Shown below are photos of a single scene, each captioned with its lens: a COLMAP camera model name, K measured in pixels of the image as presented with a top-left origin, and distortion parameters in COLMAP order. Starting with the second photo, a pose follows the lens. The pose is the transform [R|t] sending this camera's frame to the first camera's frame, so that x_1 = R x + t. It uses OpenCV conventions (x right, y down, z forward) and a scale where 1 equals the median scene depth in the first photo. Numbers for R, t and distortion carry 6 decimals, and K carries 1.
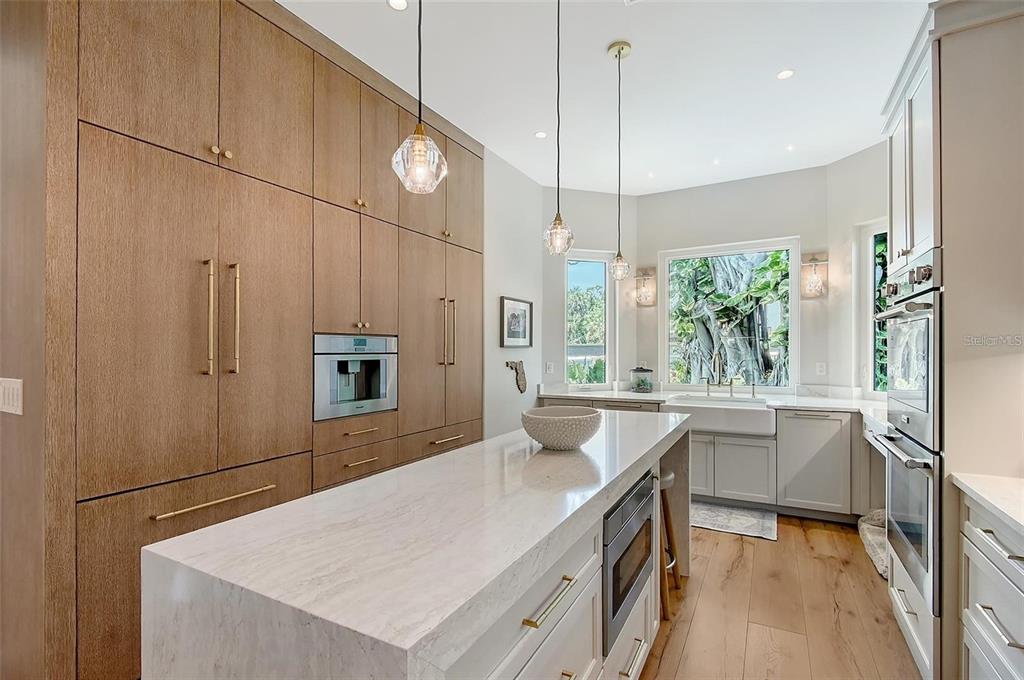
lens RADIAL K [[459.4, 0, 534.6], [0, 459.4, 353.0], [0, 0, 1]] dist [-0.000213, -0.000313]
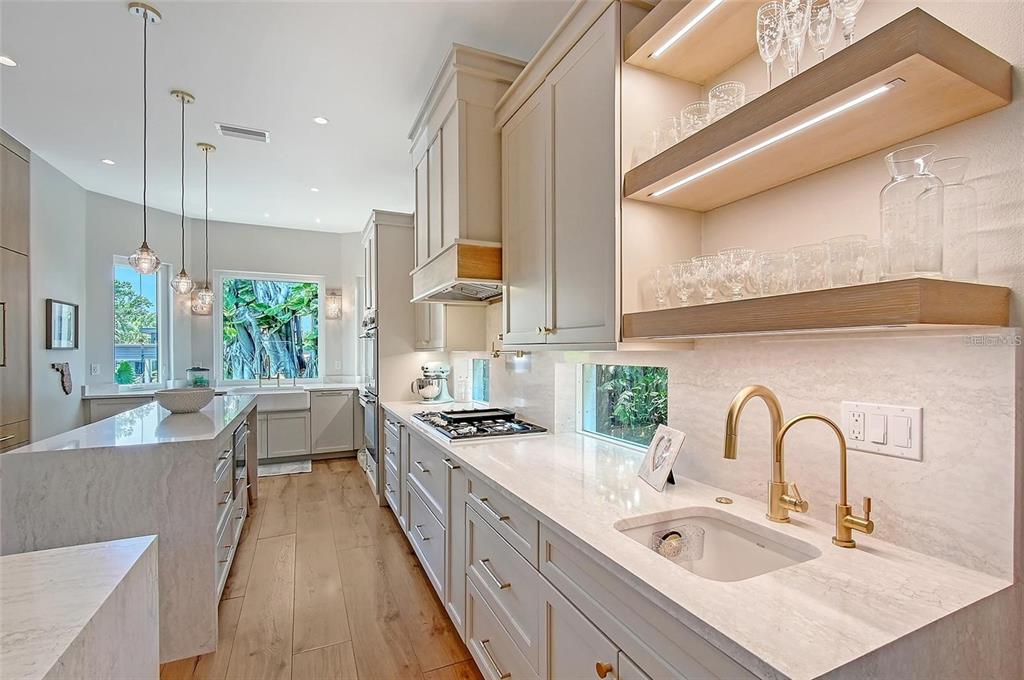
lens RADIAL K [[452.7, 0, 511.6], [0, 452.7, 357.0], [0, 0, 1]] dist [-0.000037, -0.000140]
pose [[0.614423, -0.005000, 0.788961, -0.186143], [0.002578, 0.999987, 0.004330, 0.002266], [-0.788973, -0.000627, 0.614428, -0.336931]]
